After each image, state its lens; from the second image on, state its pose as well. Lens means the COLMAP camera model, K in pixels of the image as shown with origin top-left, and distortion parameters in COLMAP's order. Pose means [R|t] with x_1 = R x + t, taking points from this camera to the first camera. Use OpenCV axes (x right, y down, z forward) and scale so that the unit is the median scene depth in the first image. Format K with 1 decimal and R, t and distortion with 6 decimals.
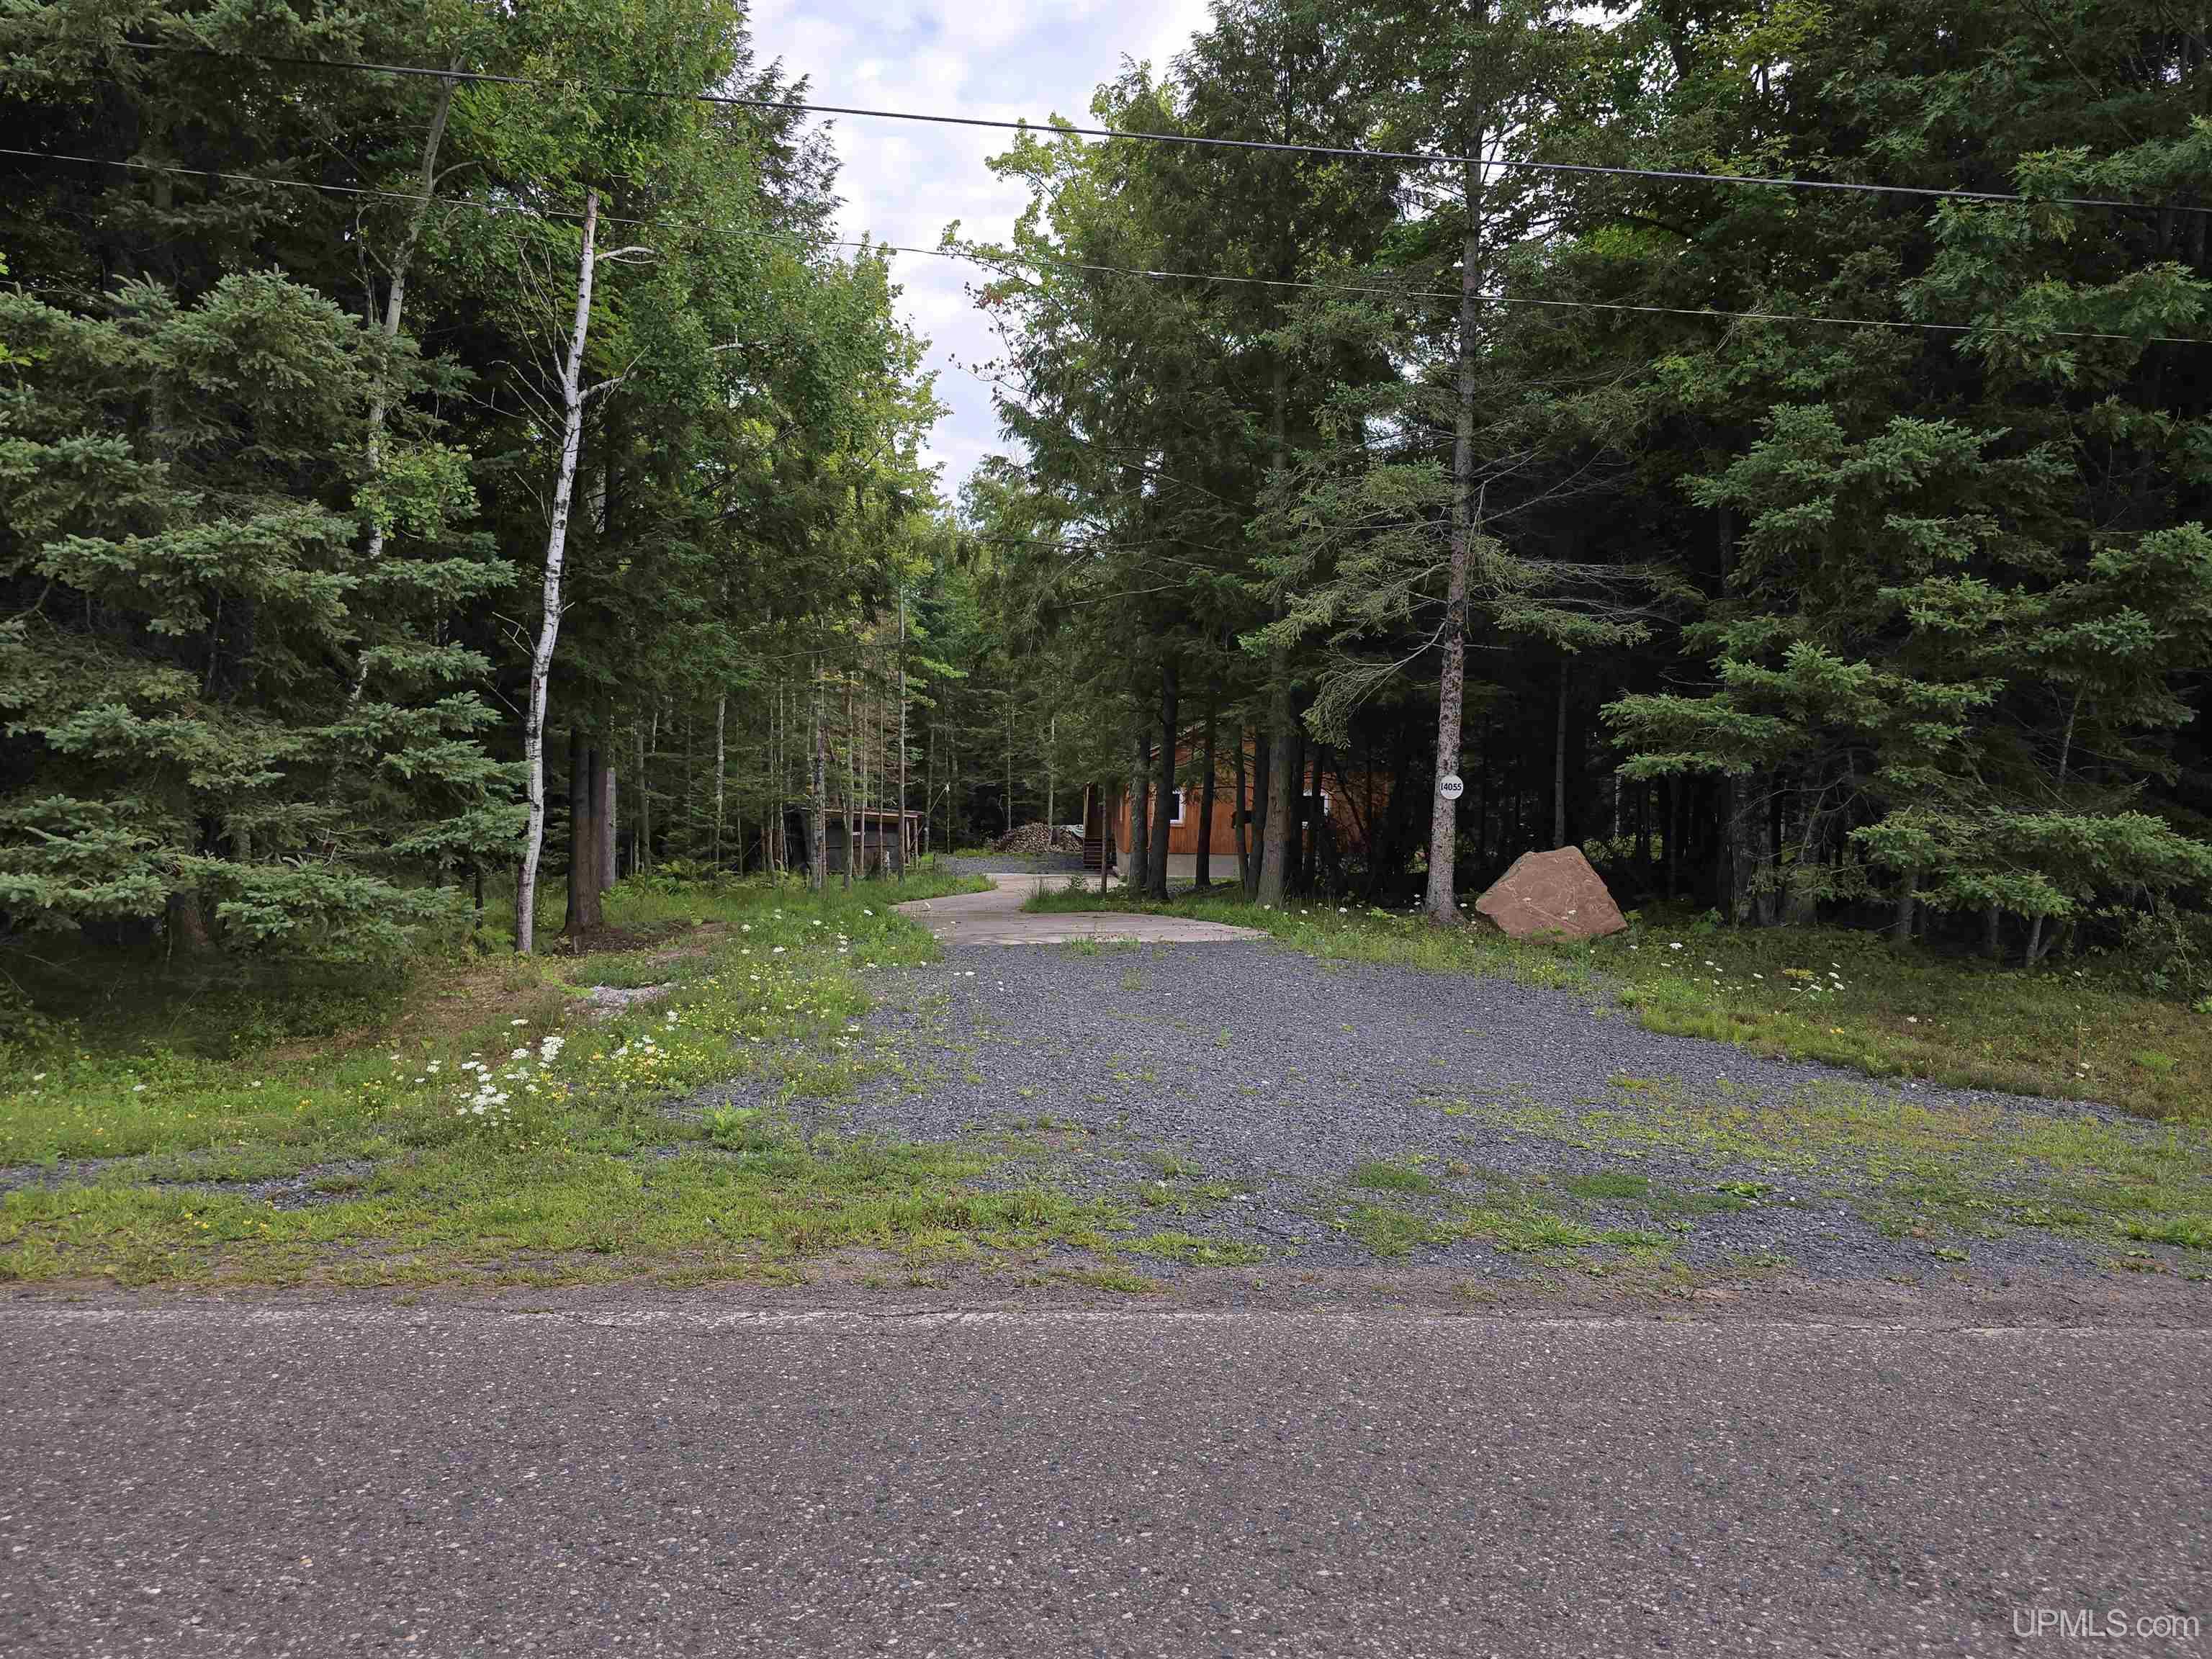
lens RADIAL K [[1481.6, 0, 1106.0], [0, 1481.6, 829.5], [0, 0, 1]] dist [0.010839, -0.001793]
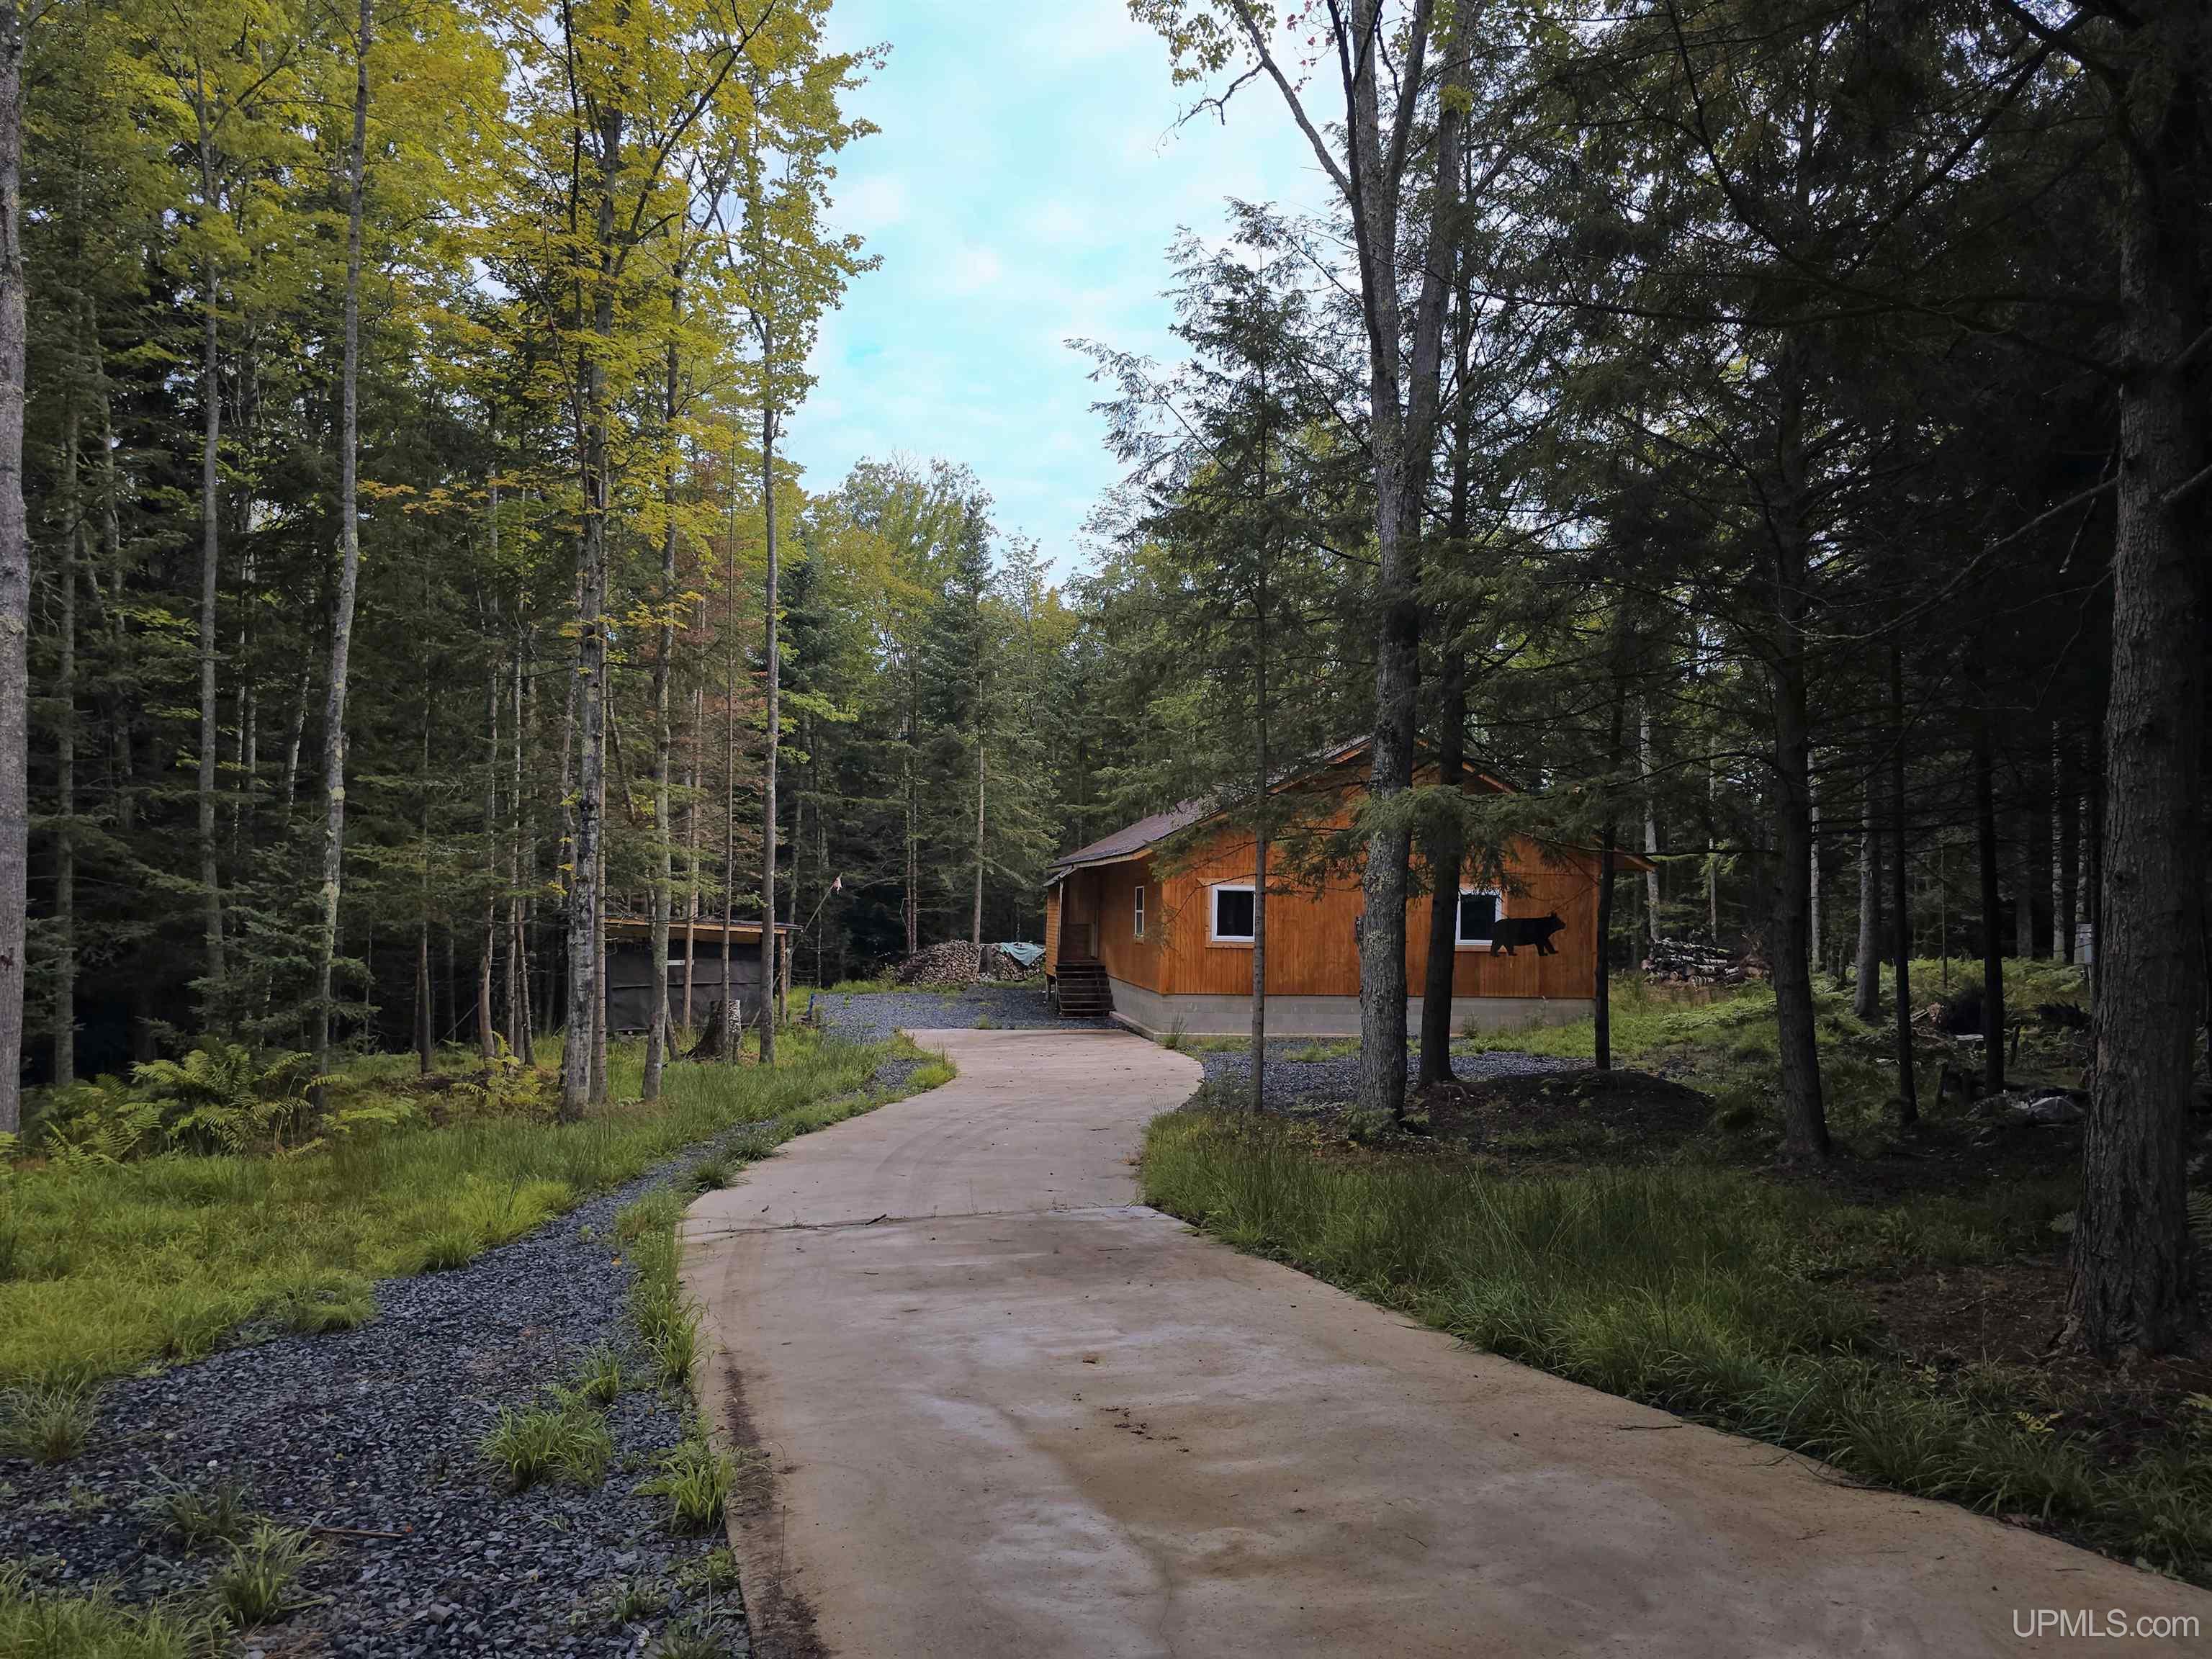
lens RADIAL K [[1481.6, 0, 1106.0], [0, 1481.6, 829.5], [0, 0, 1]] dist [0.010839, -0.001793]
pose [[0.994122, 0.001191, 0.108255, -0.062605], [0.007016, 0.997128, -0.075405, -0.003976], [-0.108034, 0.075721, 0.991259, 0.386088]]
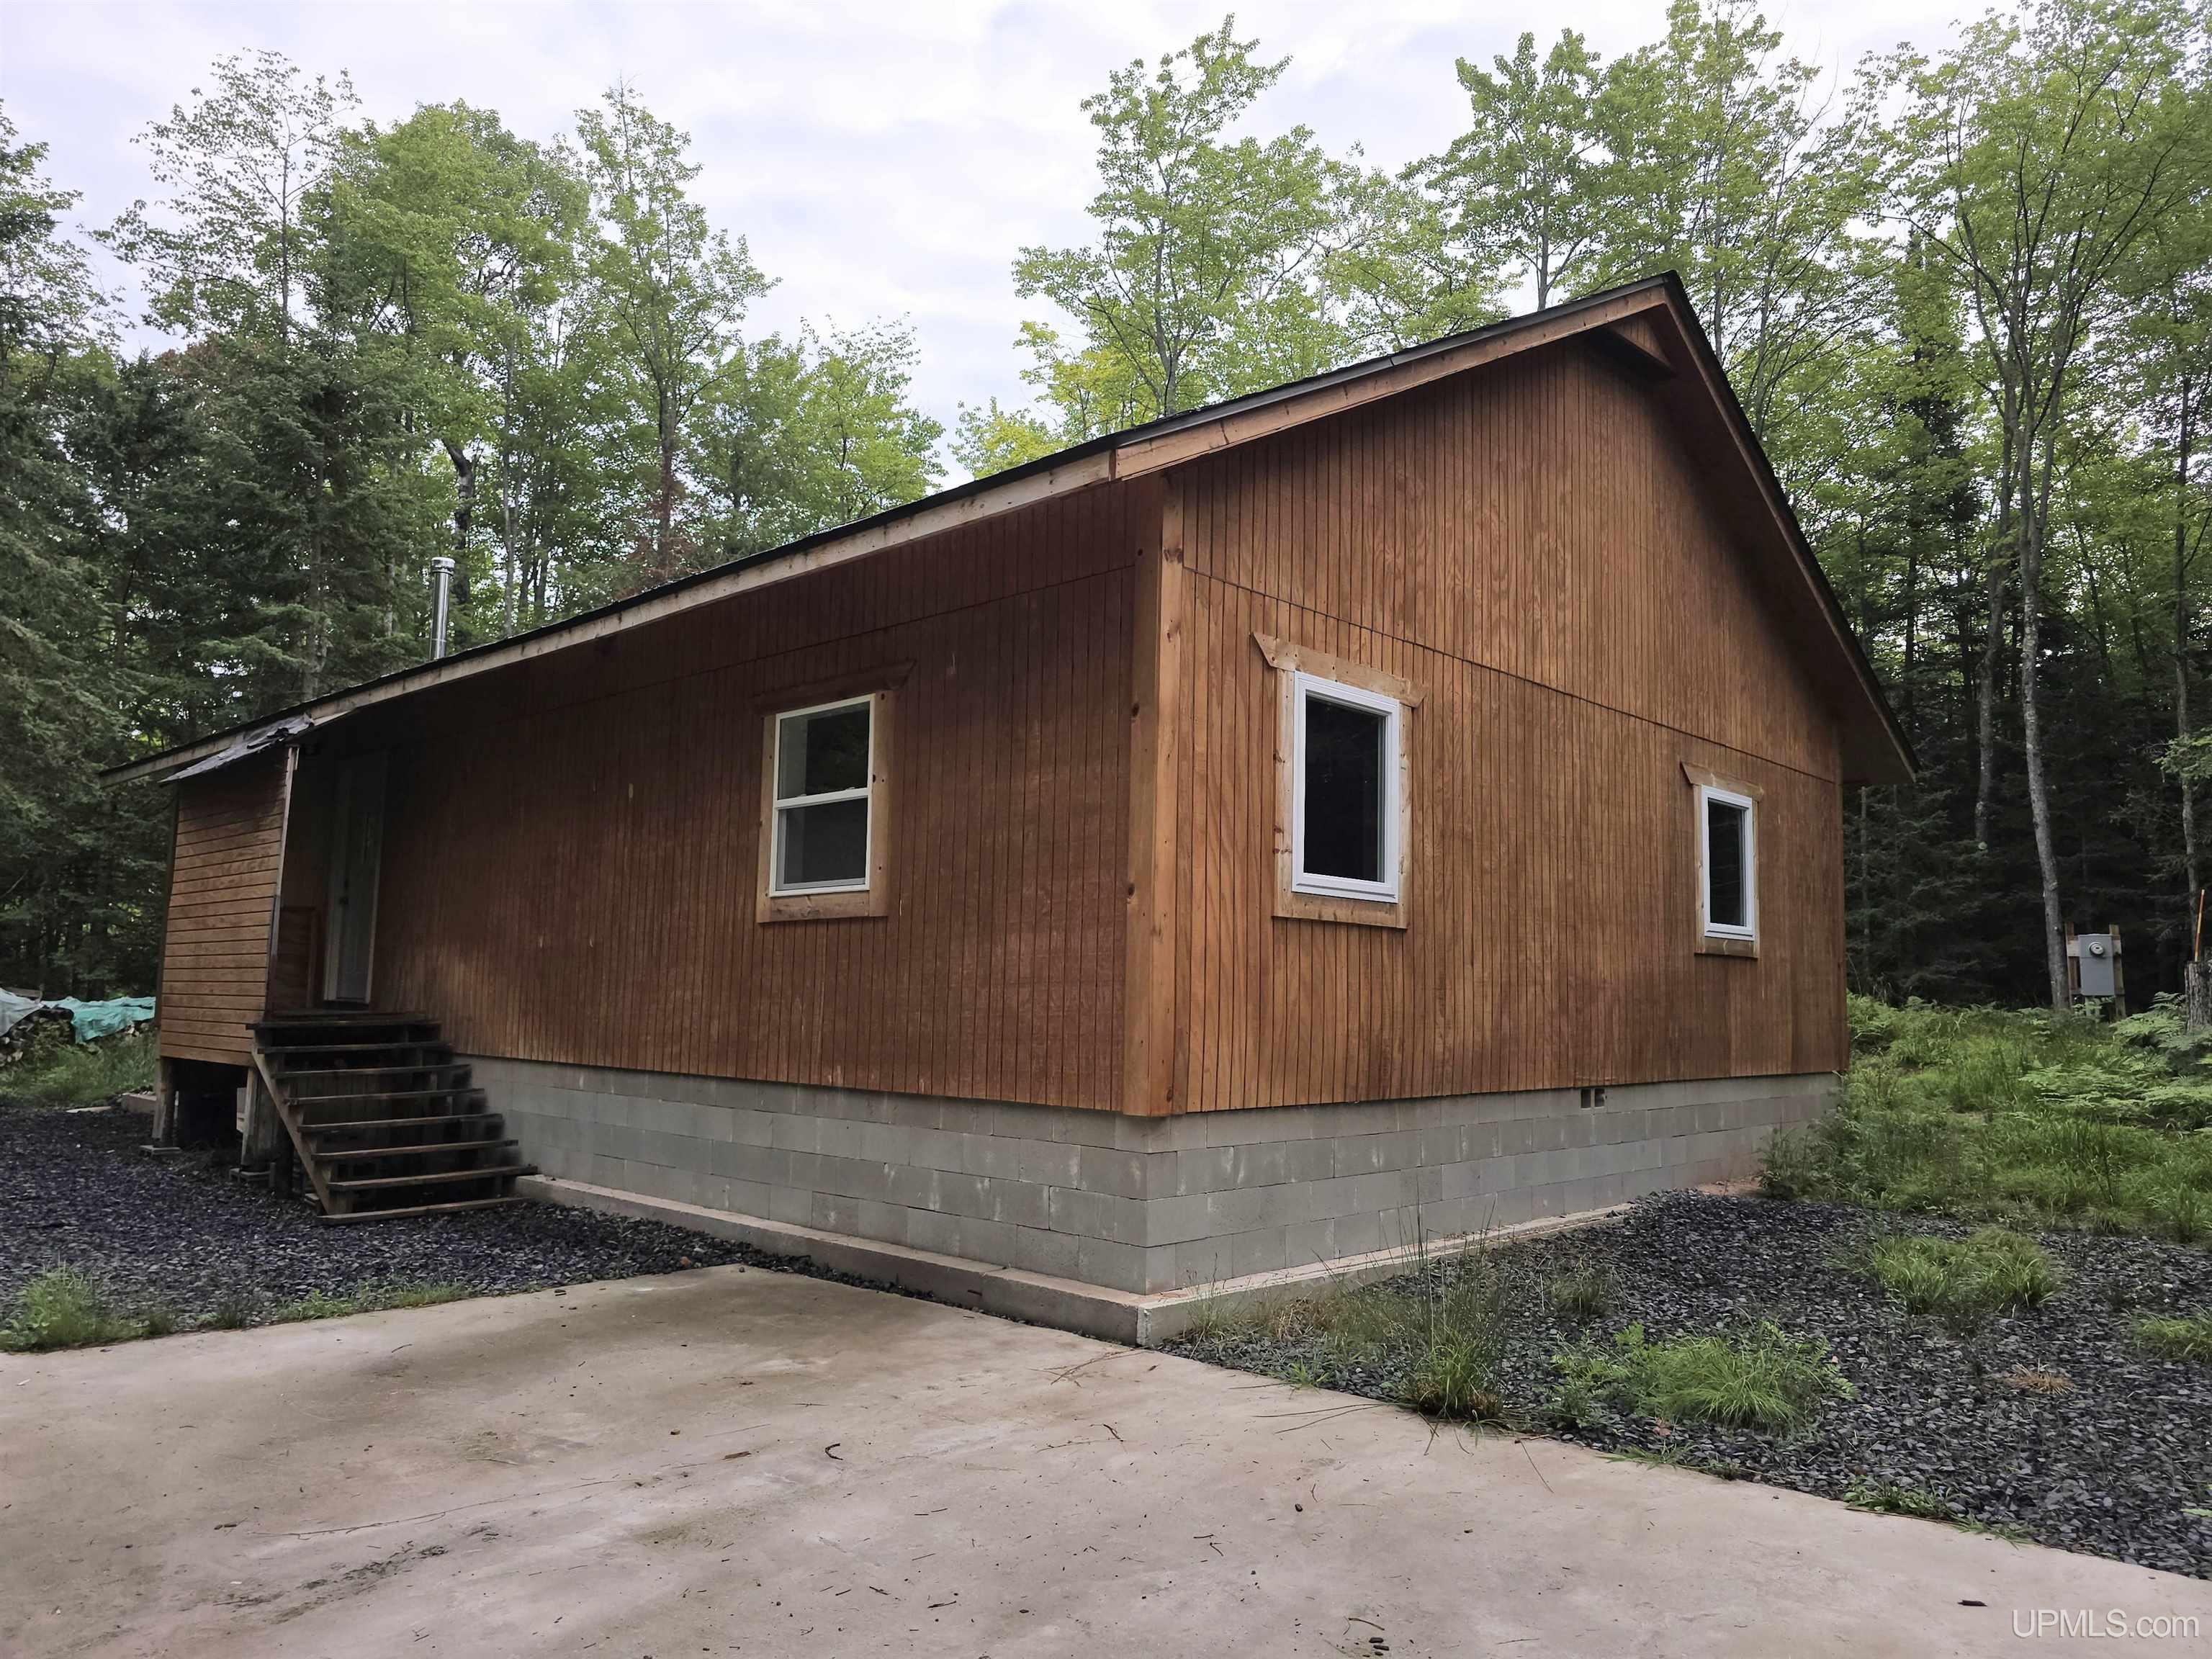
lens RADIAL K [[1481.6, 0, 1106.0], [0, 1481.6, 829.5], [0, 0, 1]] dist [0.010839, -0.001793]
pose [[0.723643, 0.072589, 0.686346, -0.070144], [0.013851, 0.992726, -0.119597, 0.007210], [-0.690035, 0.096052, 0.717374, 0.884467]]
